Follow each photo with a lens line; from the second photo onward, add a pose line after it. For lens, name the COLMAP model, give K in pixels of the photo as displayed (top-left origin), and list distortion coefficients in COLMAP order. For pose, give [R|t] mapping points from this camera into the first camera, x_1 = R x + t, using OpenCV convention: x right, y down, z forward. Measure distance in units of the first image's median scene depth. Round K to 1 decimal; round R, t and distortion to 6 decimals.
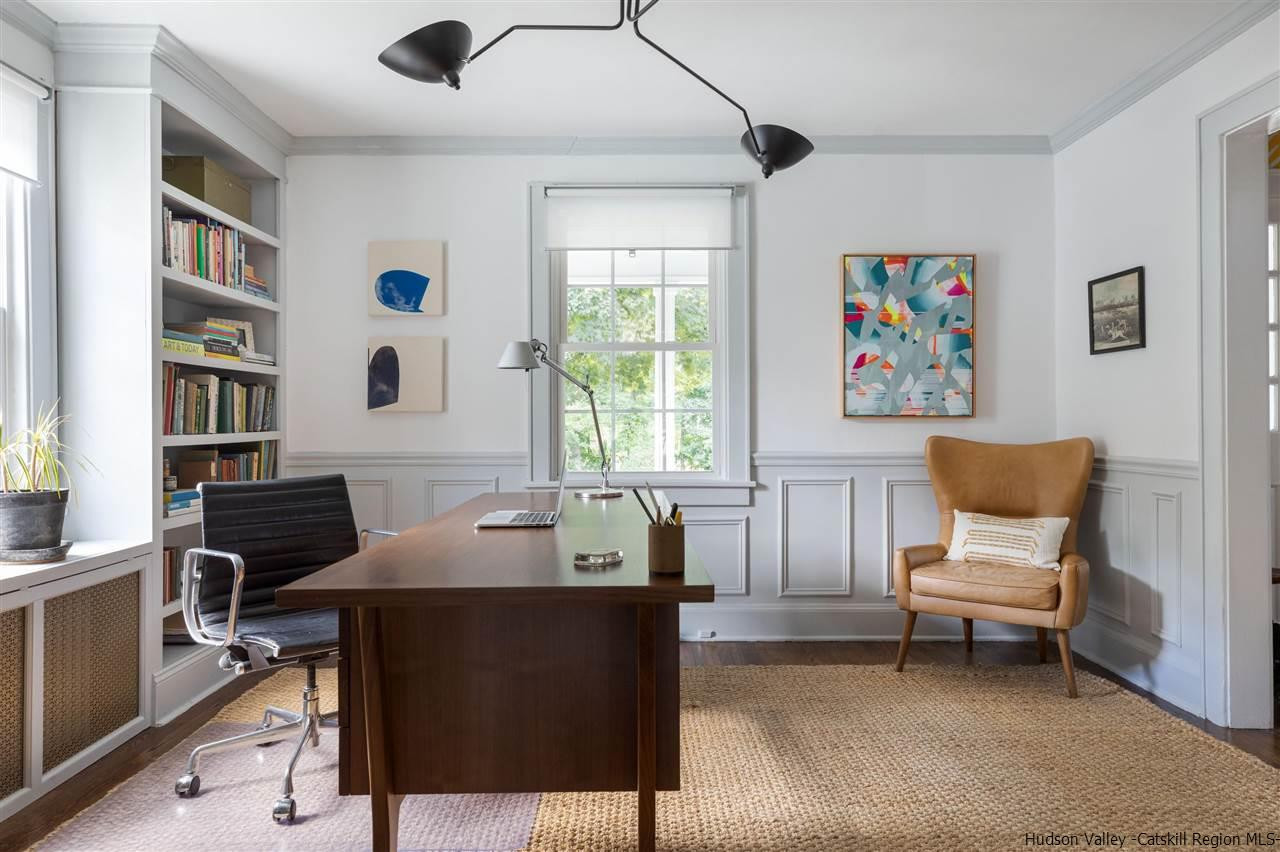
lens RADIAL K [[932.0, 0, 648.5], [0, 932.0, 424.1], [0, 0, 1]] dist [0.002776, 0.000960]
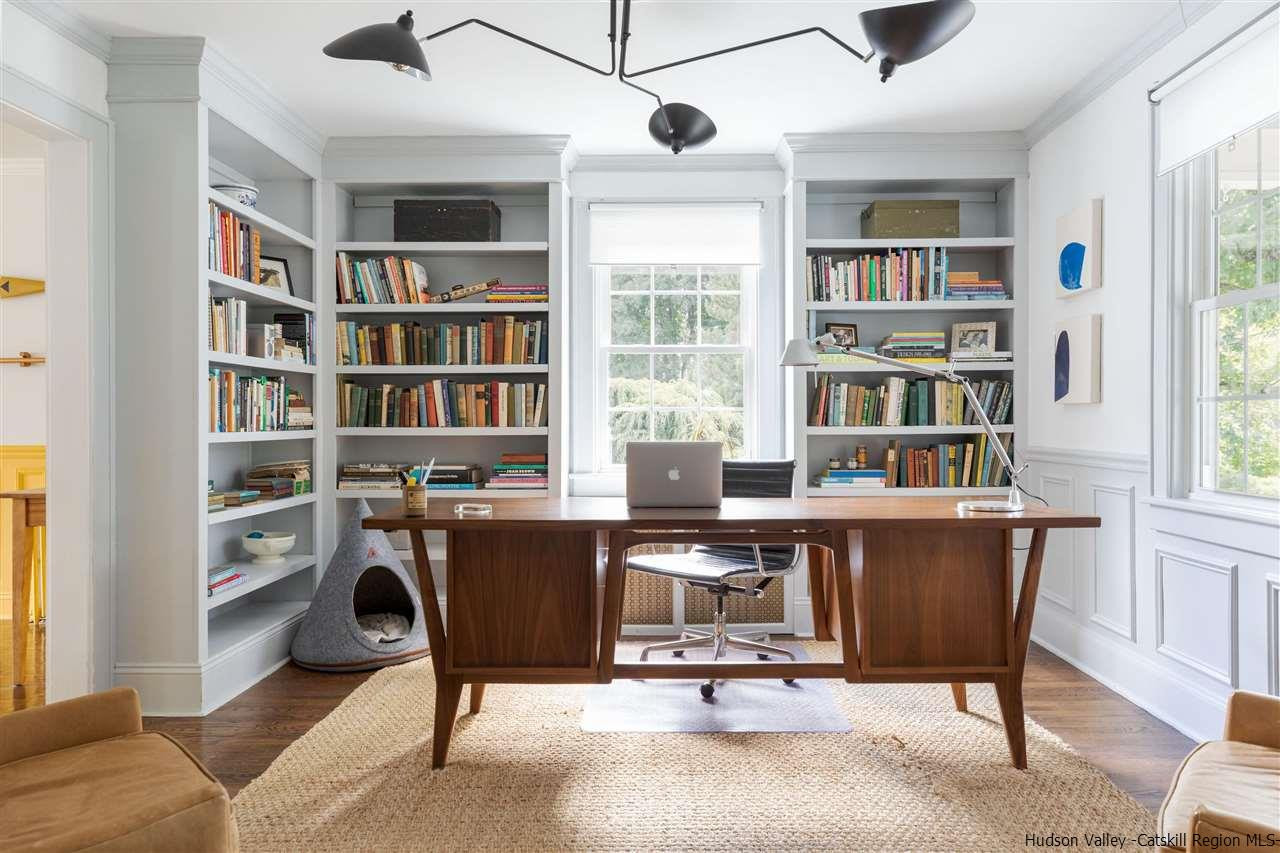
lens RADIAL K [[932.0, 0, 648.5], [0, 932.0, 424.6], [0, 0, 1]] dist [0.002776, 0.000960]
pose [[-0.038159, 0.011603, -0.999204, 0.731536], [0.009020, 0.999896, 0.011267, -0.008748], [0.999231, -0.008583, -0.038260, 0.719504]]
